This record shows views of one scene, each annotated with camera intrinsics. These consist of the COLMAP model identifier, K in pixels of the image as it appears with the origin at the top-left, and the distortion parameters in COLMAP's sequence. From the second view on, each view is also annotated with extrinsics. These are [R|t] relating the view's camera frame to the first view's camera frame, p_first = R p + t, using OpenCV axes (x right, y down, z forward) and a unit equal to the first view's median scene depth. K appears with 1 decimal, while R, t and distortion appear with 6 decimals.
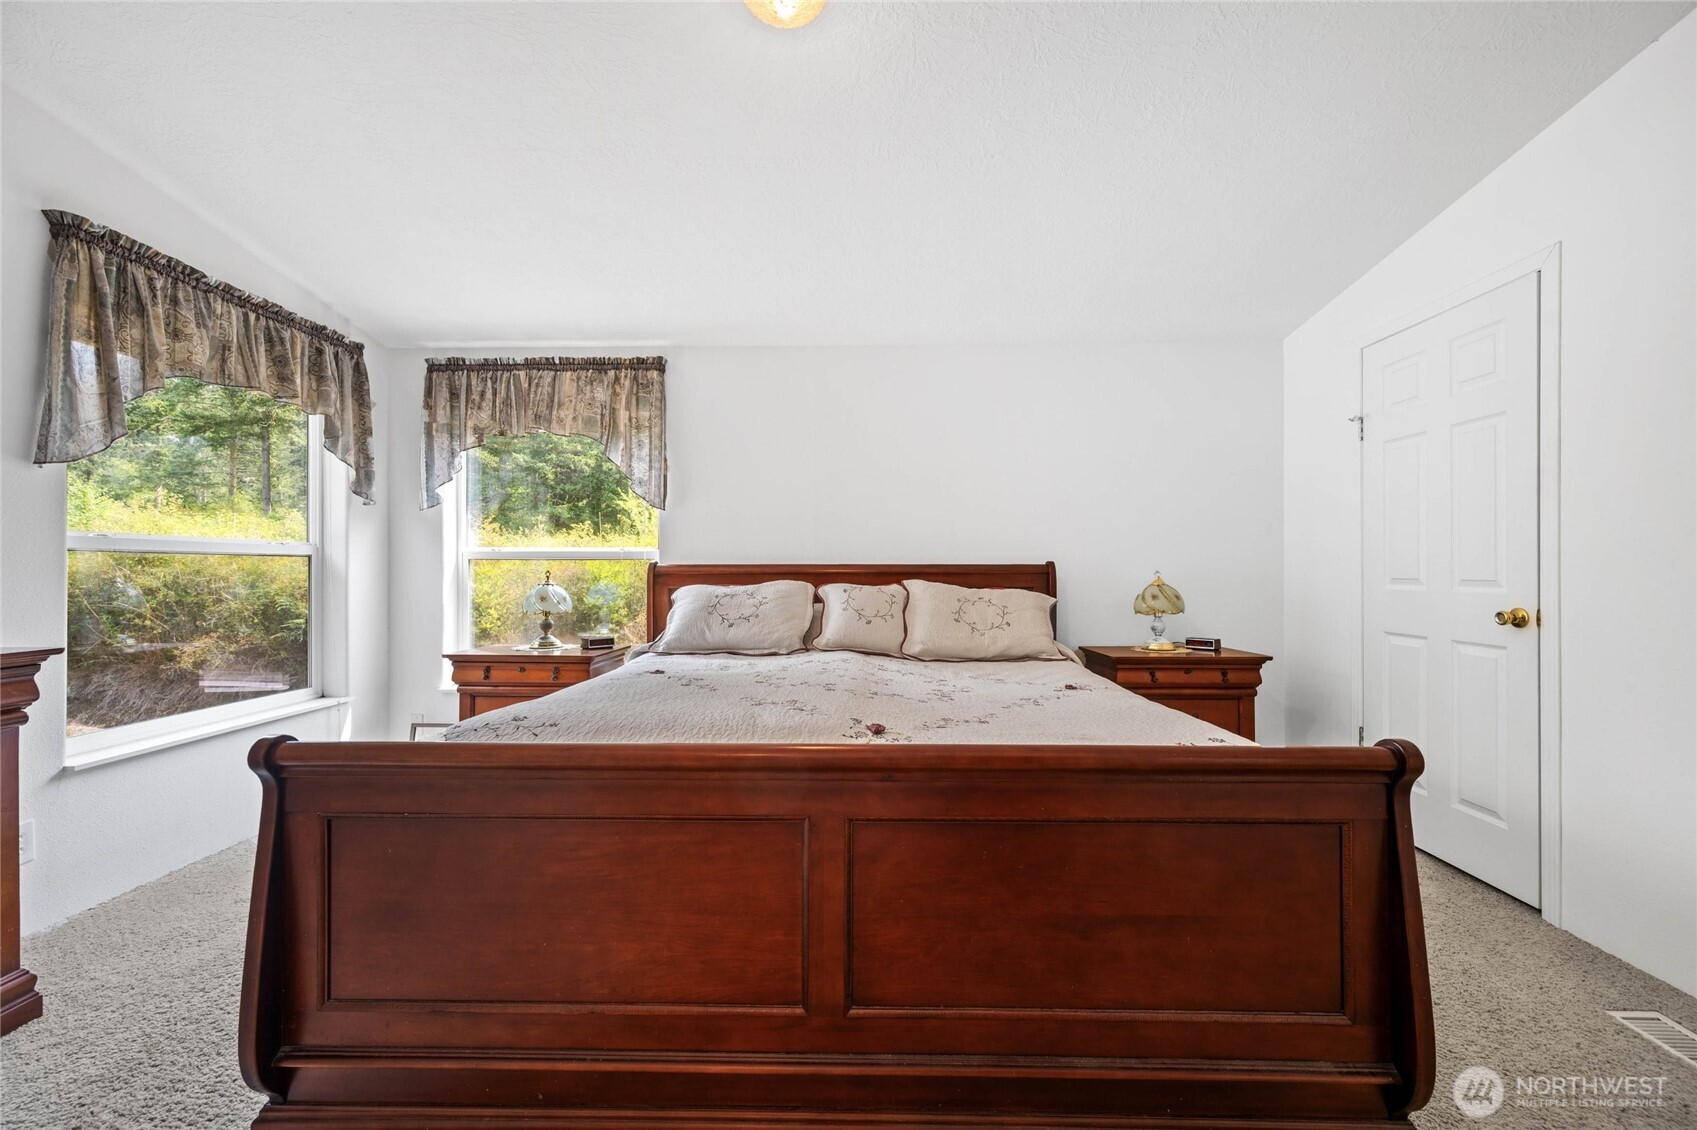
lens RADIAL K [[666.3, 0, 850.6], [0, 666.3, 563.2], [0, 0, 1]] dist [0.000405, 0.001192]
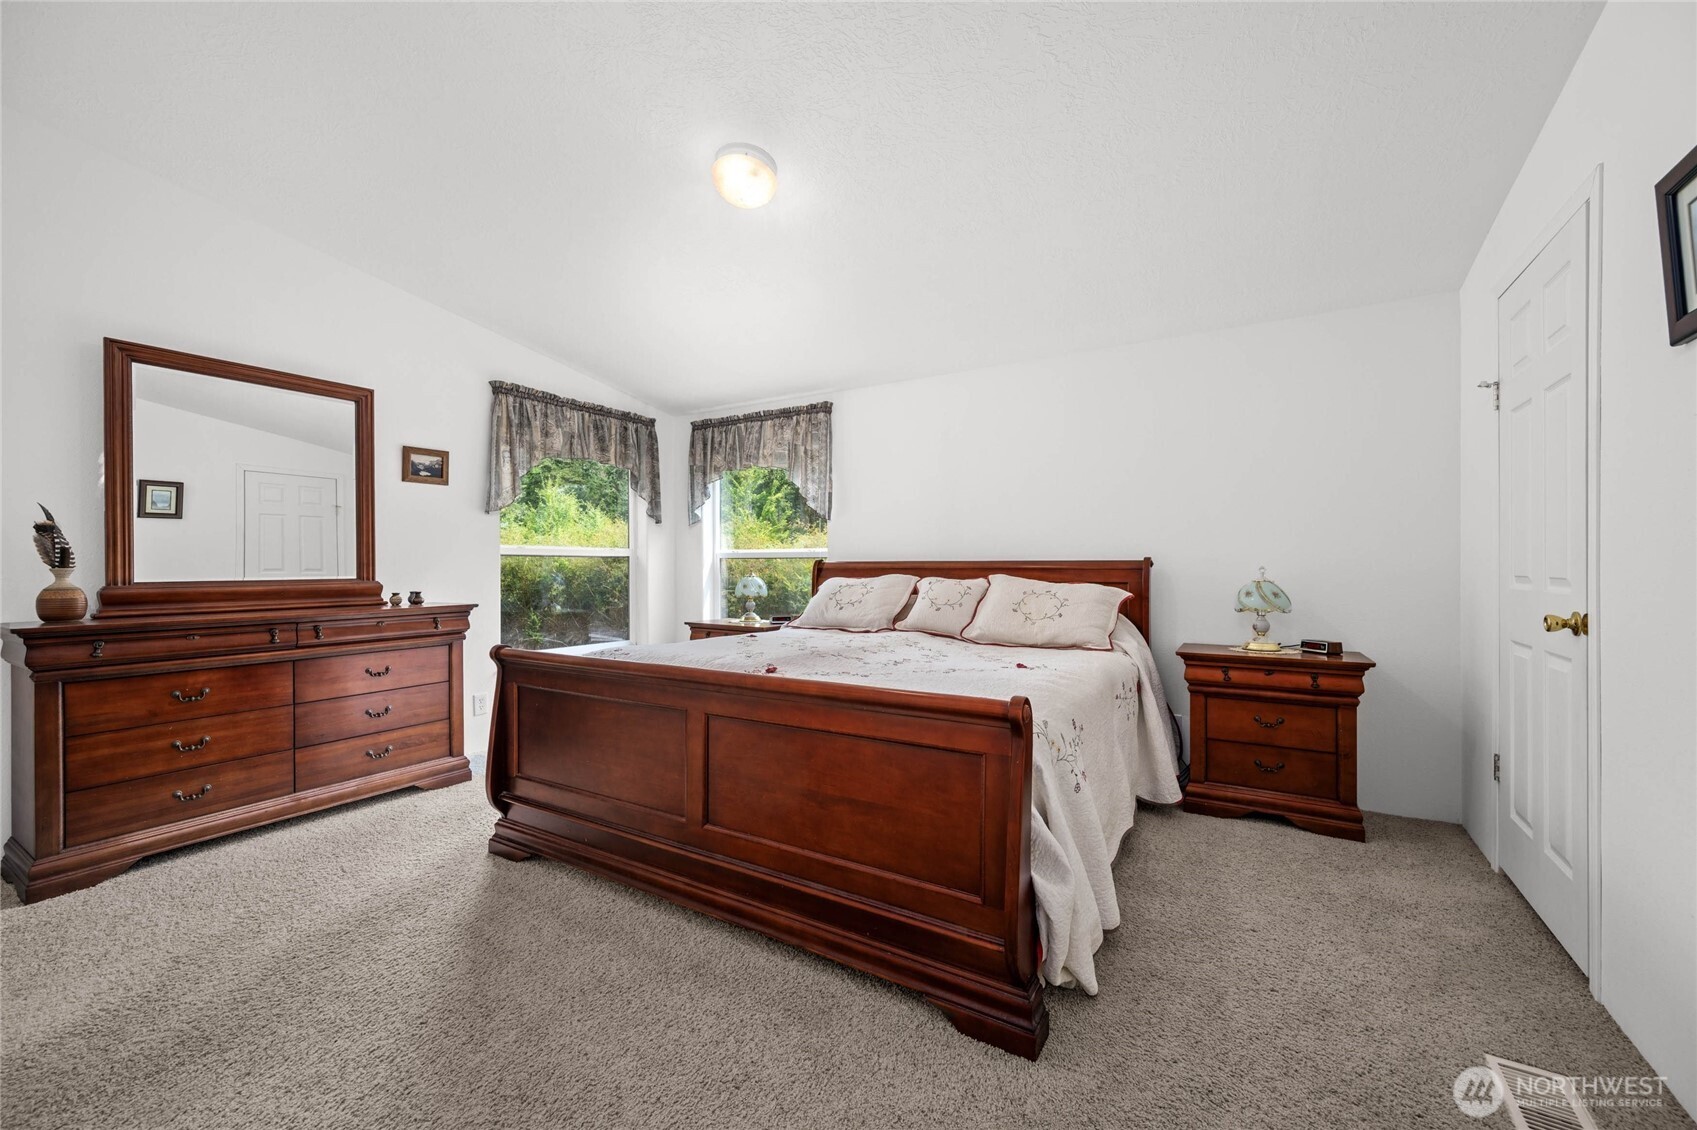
lens RADIAL K [[666.3, 0, 860.3], [0, 666.3, 563.8], [0, 0, 1]] dist [0.000405, 0.001192]
pose [[0.870523, -0.001911, -0.492123, 0.476317], [0.005188, 0.999973, 0.005294, -0.000819], [0.492100, -0.007162, 0.870509, -0.112330]]
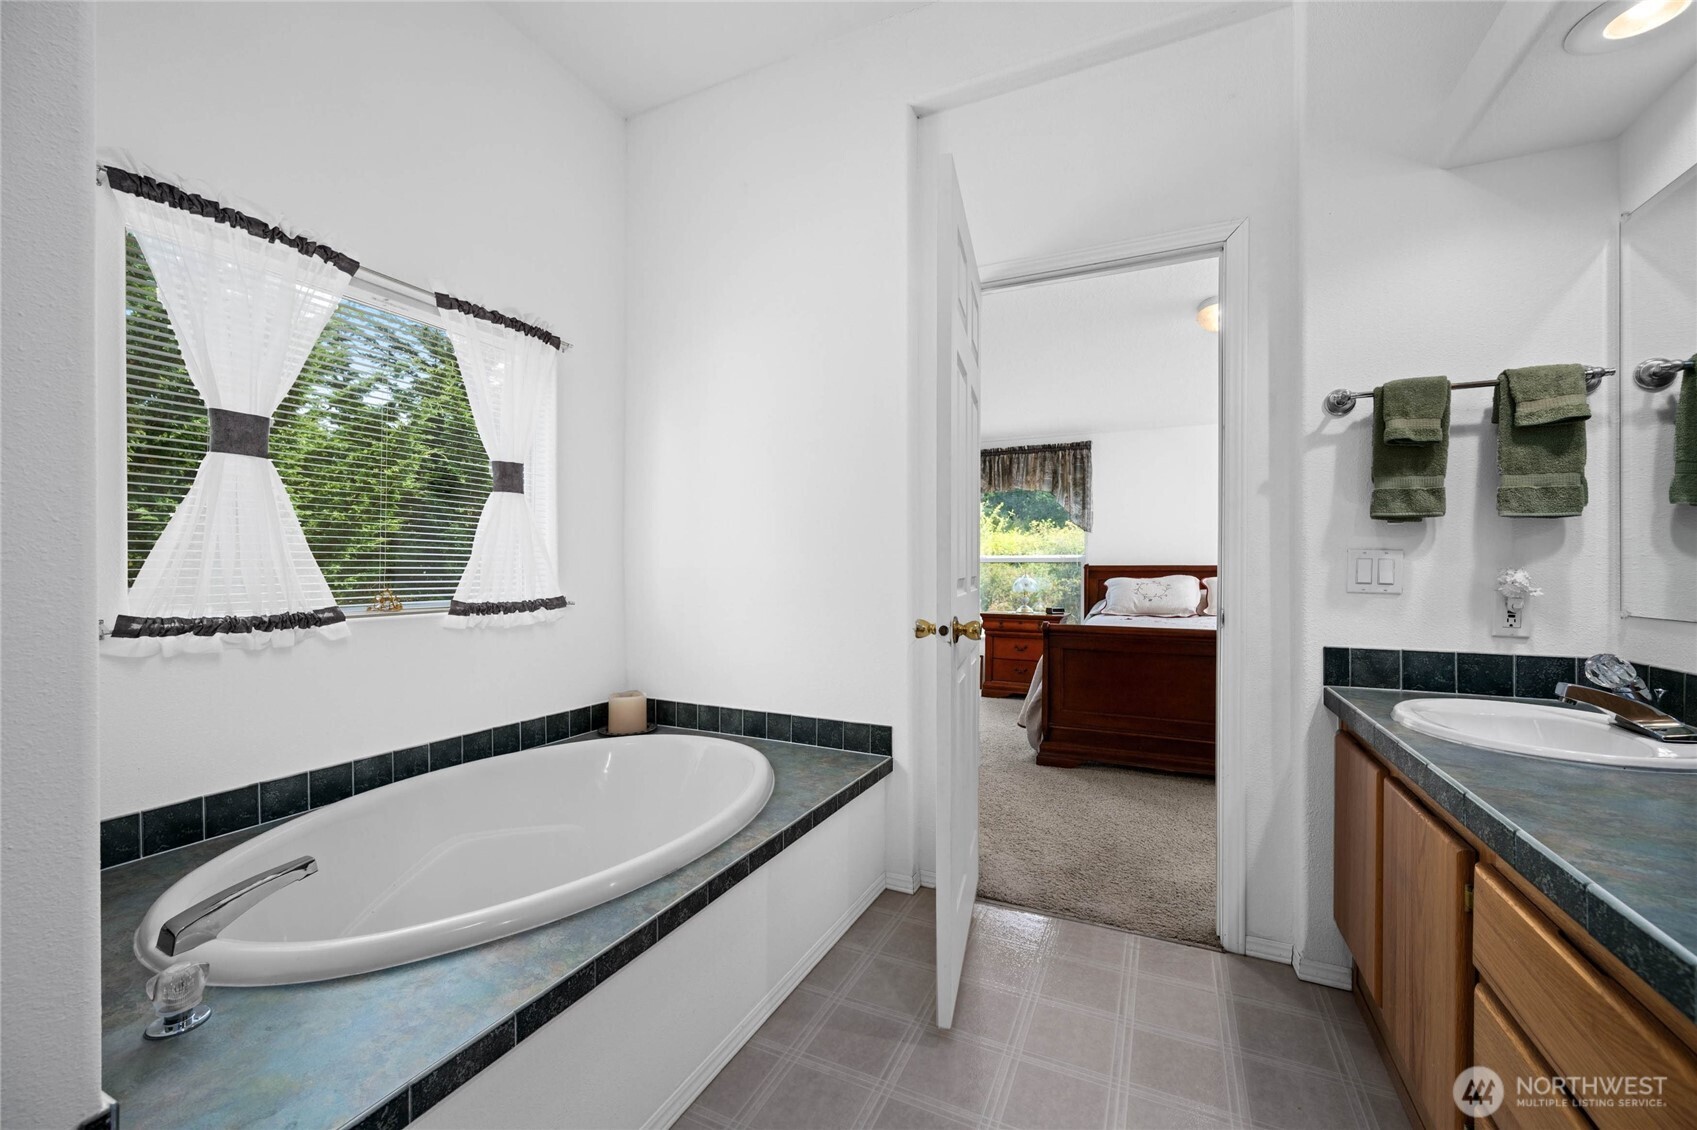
lens RADIAL K [[666.3, 0, 841.4], [0, 666.3, 564.7], [0, 0, 1]] dist [0.000405, 0.001192]
pose [[0.910963, 0.000969, -0.412488, -0.188099], [0.001634, 0.999981, 0.005958, -0.012059], [0.412486, -0.006102, 0.910944, -0.905695]]
